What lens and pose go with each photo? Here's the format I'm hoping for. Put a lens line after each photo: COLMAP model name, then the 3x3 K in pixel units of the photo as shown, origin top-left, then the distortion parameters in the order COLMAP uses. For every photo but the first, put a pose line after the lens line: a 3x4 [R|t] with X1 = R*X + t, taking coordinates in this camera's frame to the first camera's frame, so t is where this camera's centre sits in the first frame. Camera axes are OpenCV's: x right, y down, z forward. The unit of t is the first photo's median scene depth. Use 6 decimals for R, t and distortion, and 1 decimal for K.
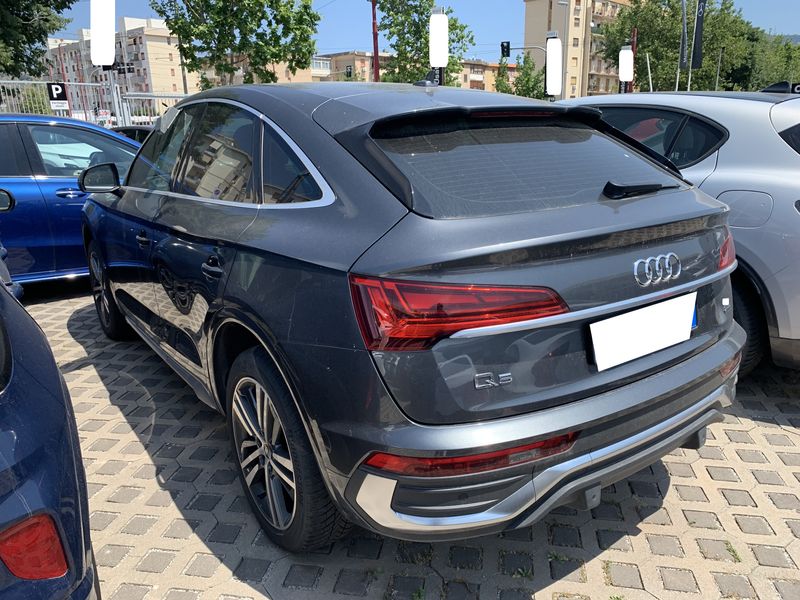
lens RADIAL K [[632.9, 0, 400.0], [0, 632.9, 300.0], [0, 0, 1]] dist [0.054887, -0.015936]
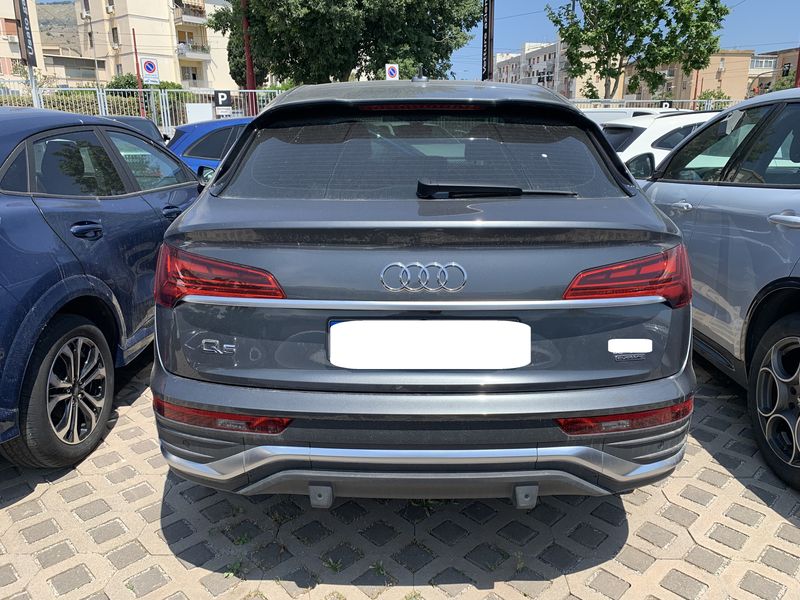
lens RADIAL K [[632.9, 0, 400.0], [0, 632.9, 300.0], [0, 0, 1]] dist [0.054887, -0.015936]
pose [[0.806534, 0.174593, -0.564819, 0.087397], [-0.179628, 0.982600, 0.047235, -0.005336], [0.563238, 0.063361, 0.823862, 0.023611]]
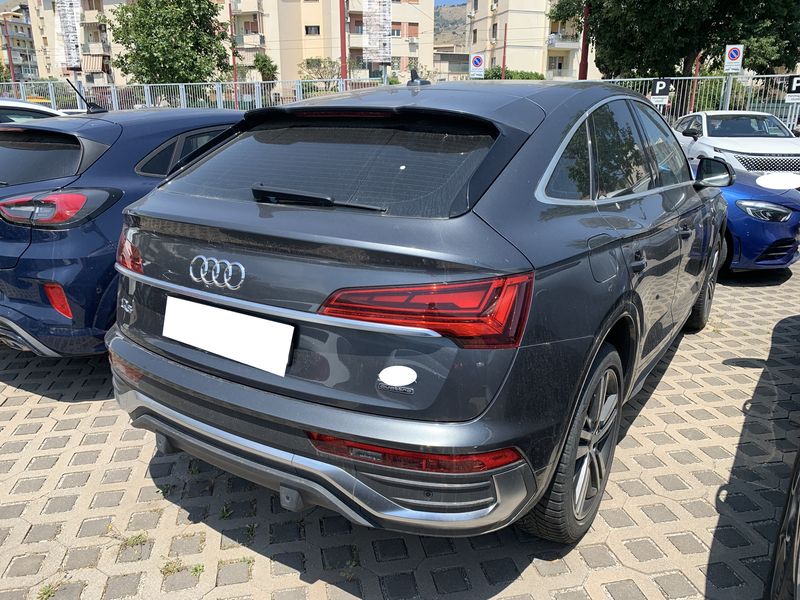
lens RADIAL K [[632.9, 0, 400.0], [0, 632.9, 300.0], [0, 0, 1]] dist [0.054887, -0.015936]
pose [[0.353670, 0.288946, -0.889622, 0.138171], [-0.278747, 0.940435, 0.194634, -0.027769], [0.892870, 0.179143, 0.413146, 0.083885]]
